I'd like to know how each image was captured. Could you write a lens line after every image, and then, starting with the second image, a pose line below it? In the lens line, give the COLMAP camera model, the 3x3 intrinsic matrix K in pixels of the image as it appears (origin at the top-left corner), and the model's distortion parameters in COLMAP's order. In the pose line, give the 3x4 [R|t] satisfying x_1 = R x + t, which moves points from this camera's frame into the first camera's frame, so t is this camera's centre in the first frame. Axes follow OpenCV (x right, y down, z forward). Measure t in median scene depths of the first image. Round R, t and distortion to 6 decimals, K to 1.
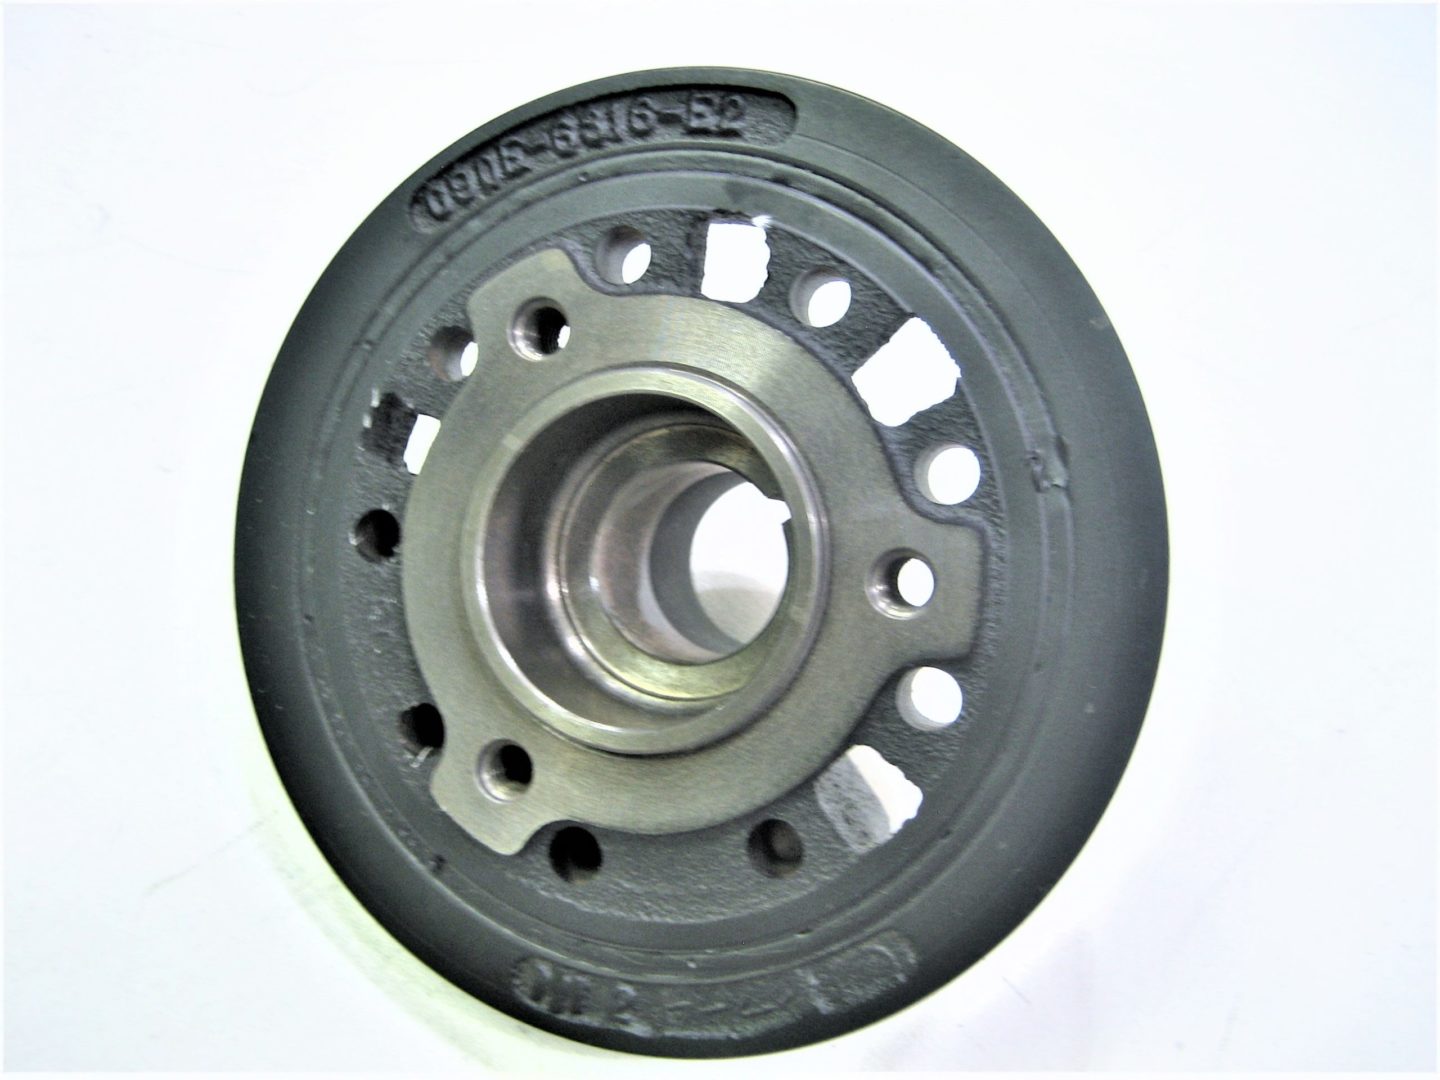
lens RADIAL K [[1493.8, 0, 716.2], [0, 1493.8, 544.1], [0, 0, 1]] dist [-0.151367, 0.000000]
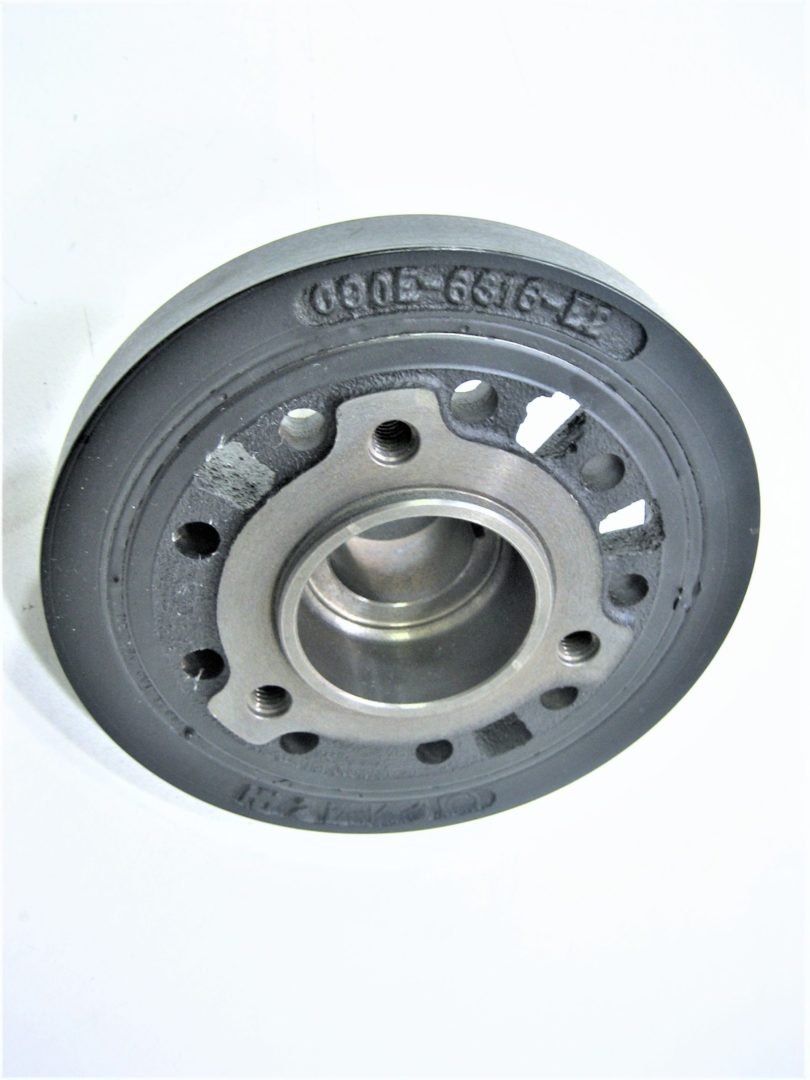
lens RADIAL K [[1120.3, 0, 414.5], [0, 1120.3, 534.7], [0, 0, 1]] dist [-0.151367, 0.000000]
pose [[0.843518, 0.004419, 0.537083, -0.605464], [-0.333781, 0.787740, 0.517740, -0.574409], [-0.420794, -0.615992, 0.665948, 0.344487]]
